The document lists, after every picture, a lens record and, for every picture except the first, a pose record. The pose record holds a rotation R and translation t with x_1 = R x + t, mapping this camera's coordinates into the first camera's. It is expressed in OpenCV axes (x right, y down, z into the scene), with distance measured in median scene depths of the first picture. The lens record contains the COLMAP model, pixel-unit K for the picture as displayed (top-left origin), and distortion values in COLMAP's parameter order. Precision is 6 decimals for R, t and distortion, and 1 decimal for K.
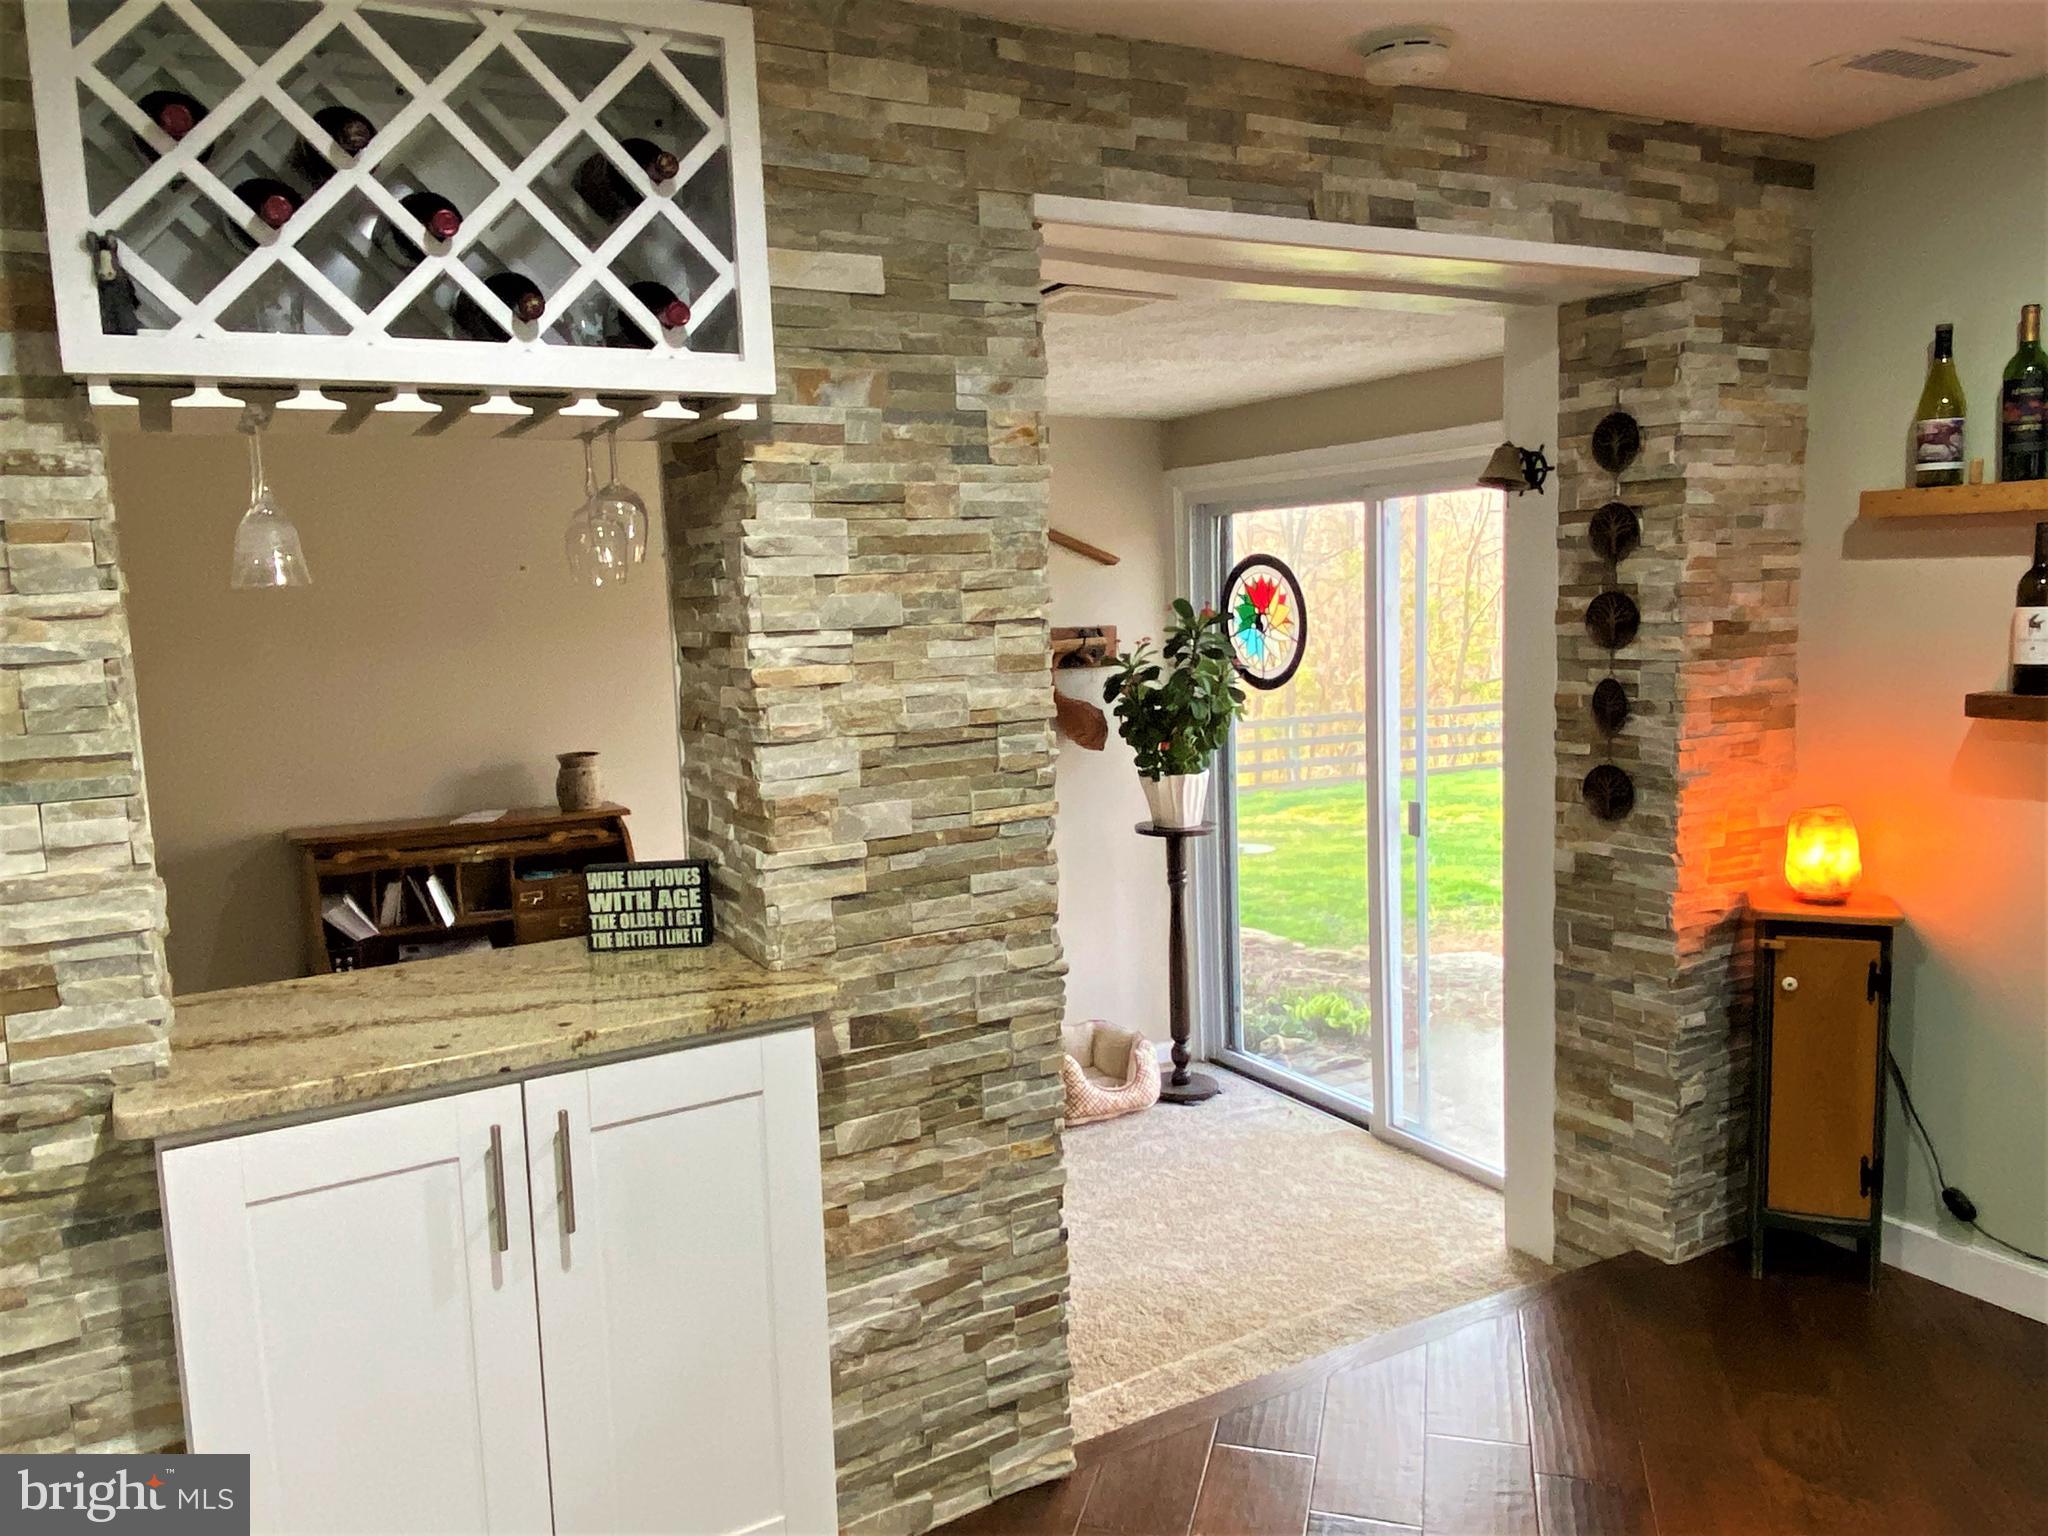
lens RADIAL K [[1597.9, 0, 1162.1], [0, 1597.9, 775.0], [0, 0, 1]] dist [0.108681, -0.119117]
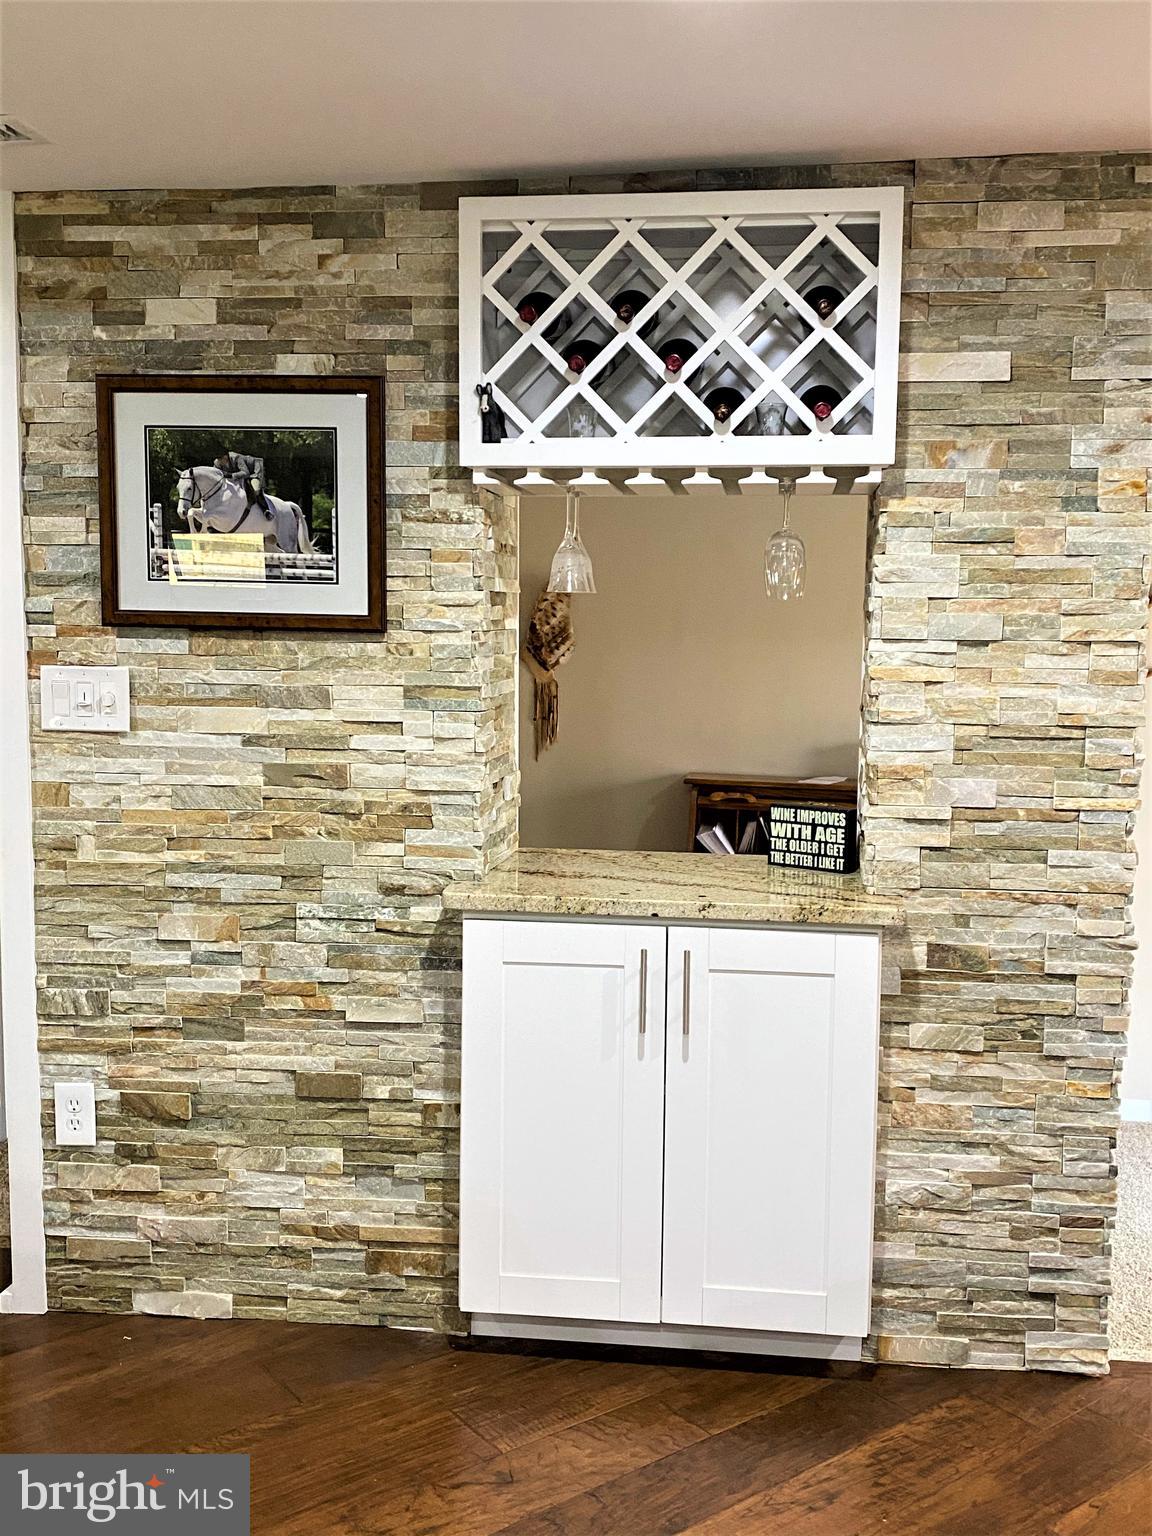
lens RADIAL K [[1474.9, 0, 572.5], [0, 1474.9, 765.2], [0, 0, 1]] dist [0.041682, 0.000000]
pose [[0.797106, 0.108408, -0.594028, 0.280903], [-0.114691, 0.993025, 0.027325, 0.011114], [0.592847, 0.046349, 0.803980, -0.131321]]
